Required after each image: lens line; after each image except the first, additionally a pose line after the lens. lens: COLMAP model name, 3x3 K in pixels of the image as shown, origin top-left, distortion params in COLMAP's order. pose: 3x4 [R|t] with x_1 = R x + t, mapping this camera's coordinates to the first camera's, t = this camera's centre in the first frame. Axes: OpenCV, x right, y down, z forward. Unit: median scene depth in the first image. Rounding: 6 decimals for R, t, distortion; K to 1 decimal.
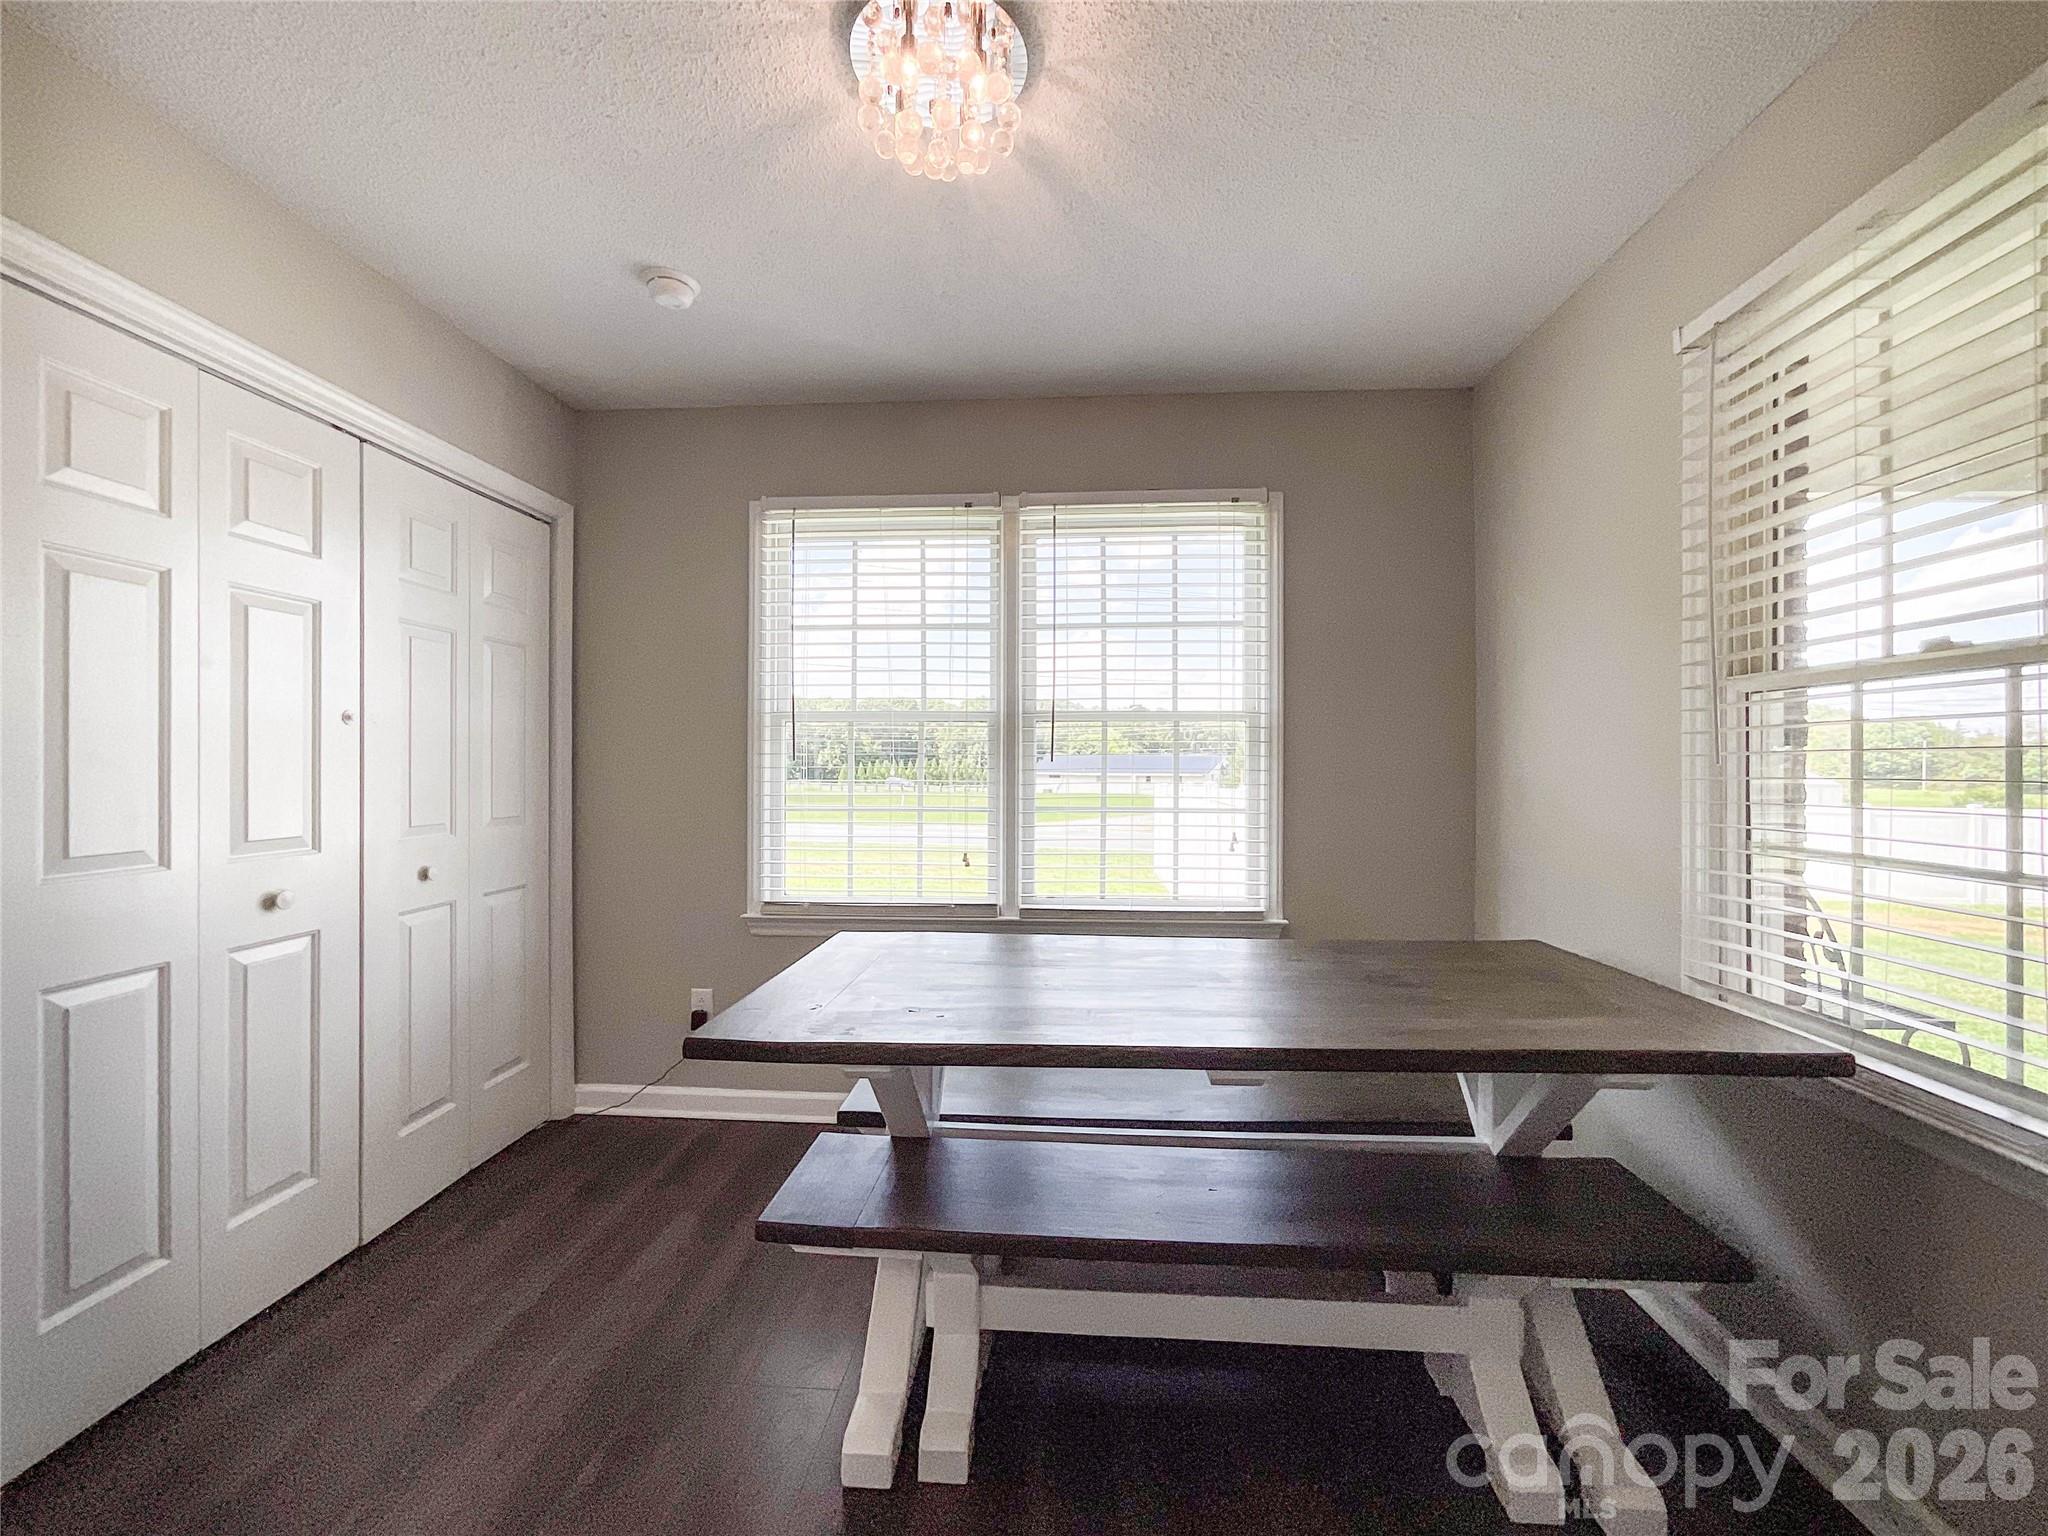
lens RADIAL K [[875.4, 0, 1018.8], [0, 875.4, 760.5], [0, 0, 1]] dist [0.003443, 0.000866]
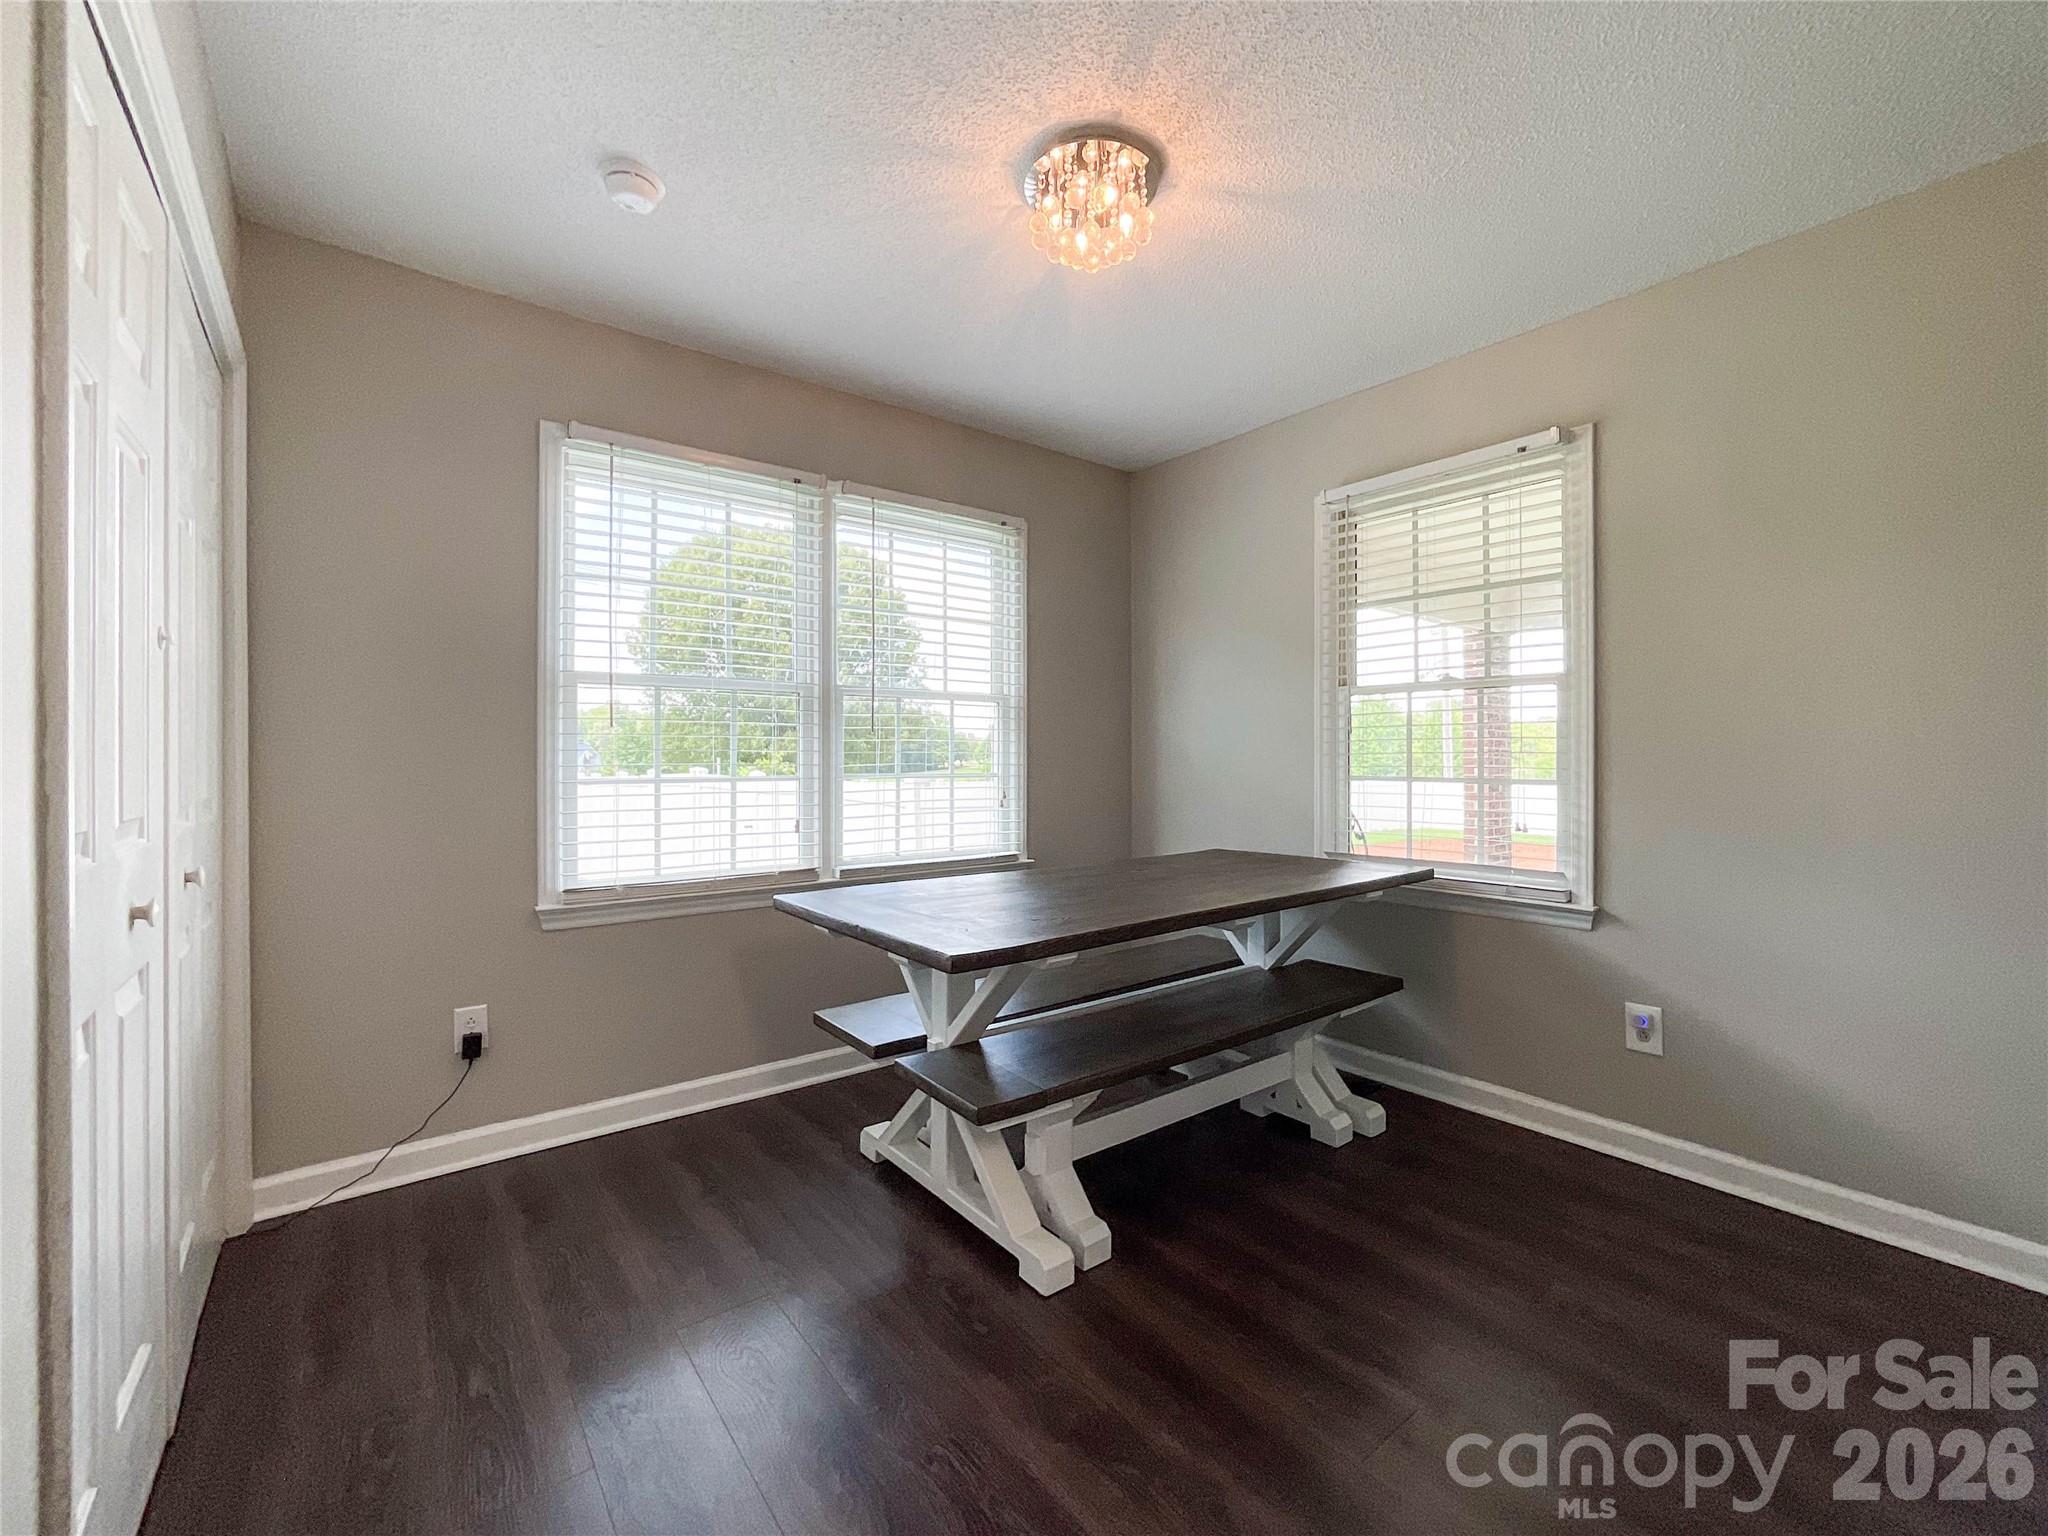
lens RADIAL K [[875.4, 0, 1018.8], [0, 875.4, 760.5], [0, 0, 1]] dist [0.003443, 0.000866]
pose [[0.735963, -0.012067, 0.676914, -0.570436], [-0.001334, 0.999813, 0.019274, 0.014527], [-0.677021, -0.015088, 0.735809, 0.064924]]
